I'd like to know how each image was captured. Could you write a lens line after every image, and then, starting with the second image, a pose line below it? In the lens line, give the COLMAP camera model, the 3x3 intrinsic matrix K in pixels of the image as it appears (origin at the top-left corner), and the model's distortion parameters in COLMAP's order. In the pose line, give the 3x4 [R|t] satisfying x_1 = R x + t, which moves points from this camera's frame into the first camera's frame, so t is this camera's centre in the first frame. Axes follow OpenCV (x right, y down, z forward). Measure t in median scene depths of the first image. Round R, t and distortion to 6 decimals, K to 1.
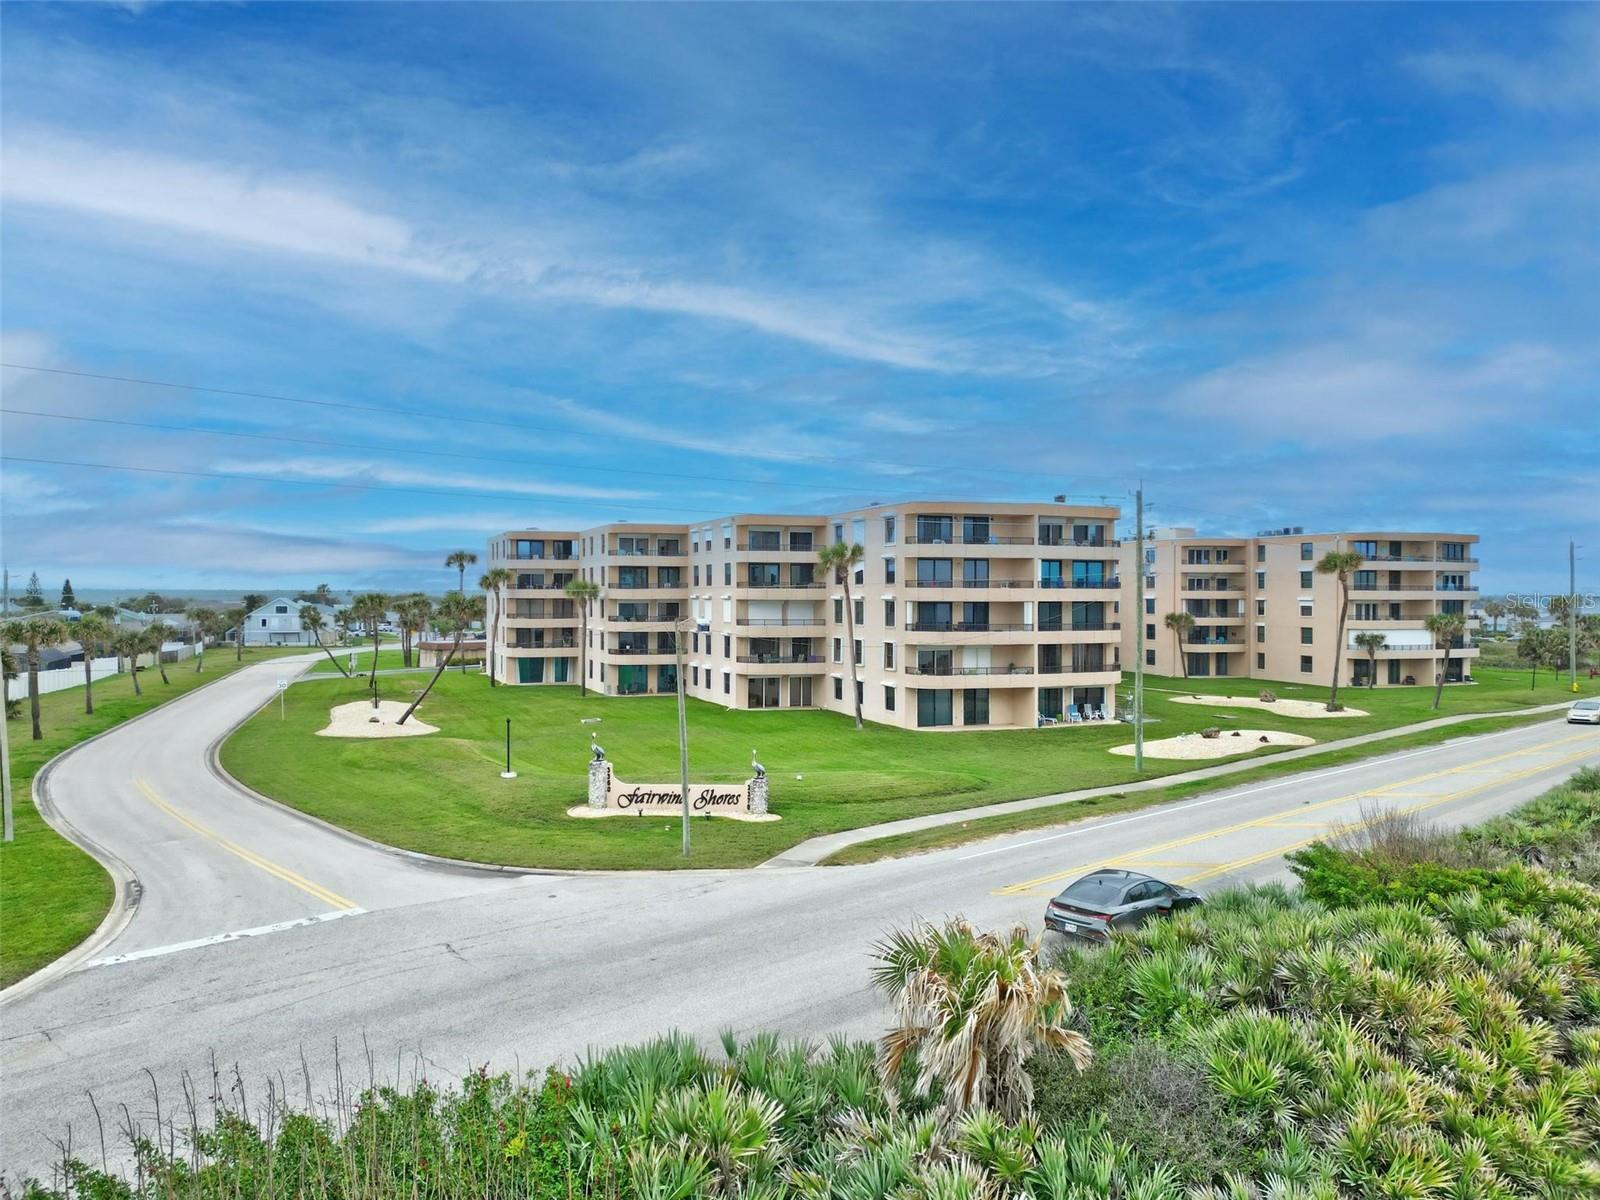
lens RADIAL K [[1131.8, 0, 811.3], [0, 1131.8, 604.5], [0, 0, 1]] dist [0.046736, -0.026384]
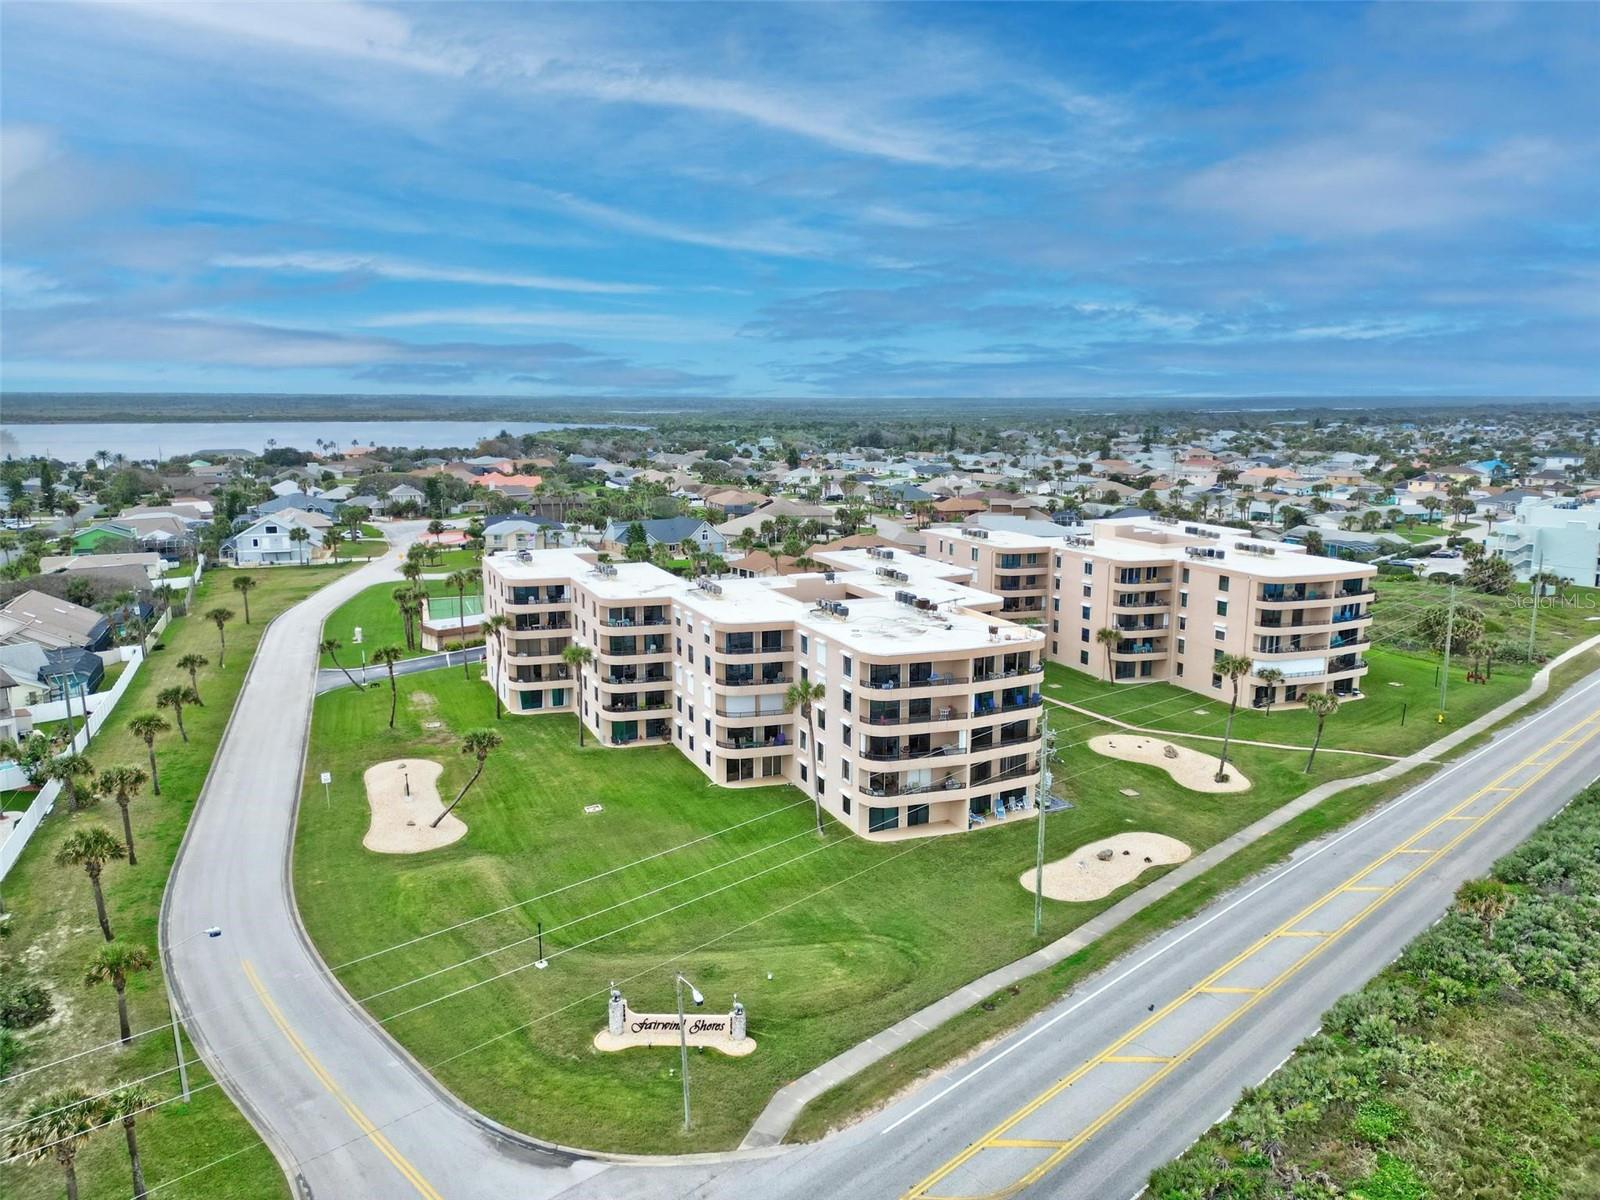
lens RADIAL K [[1131.8, 0, 814.8], [0, 1131.8, 600.4], [0, 0, 1]] dist [0.046736, -0.026384]
pose [[0.999616, 0.000006, 0.027726, 0.002688], [-0.004863, 0.984536, 0.175113, -0.268294], [-0.027296, -0.175180, 0.984158, -0.108906]]
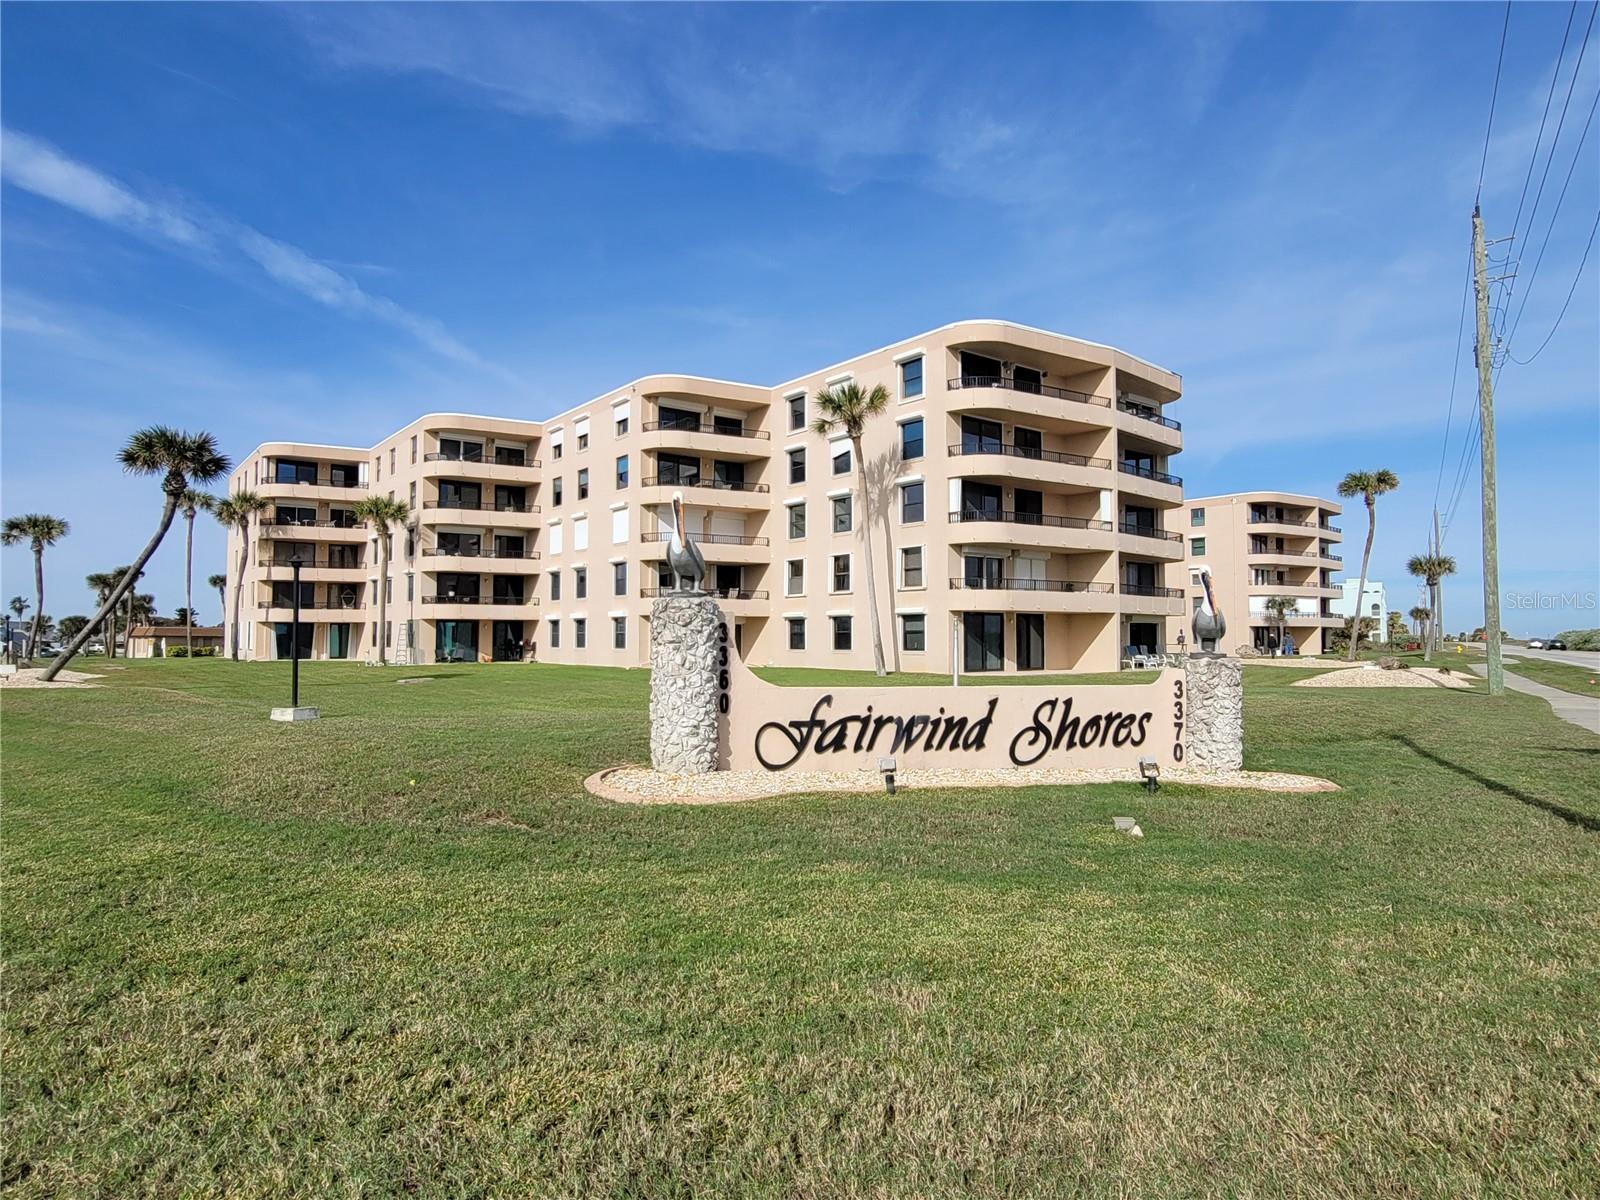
lens RADIAL K [[970.6, 0, 799.9], [0, 970.6, 607.3], [0, 0, 1]] dist [-0.020452, 0.003437]
pose [[0.966344, 0.006219, 0.257178, -0.108262], [0.005072, 0.999053, -0.043217, 0.073013], [-0.257203, 0.043067, 0.965397, 0.374390]]
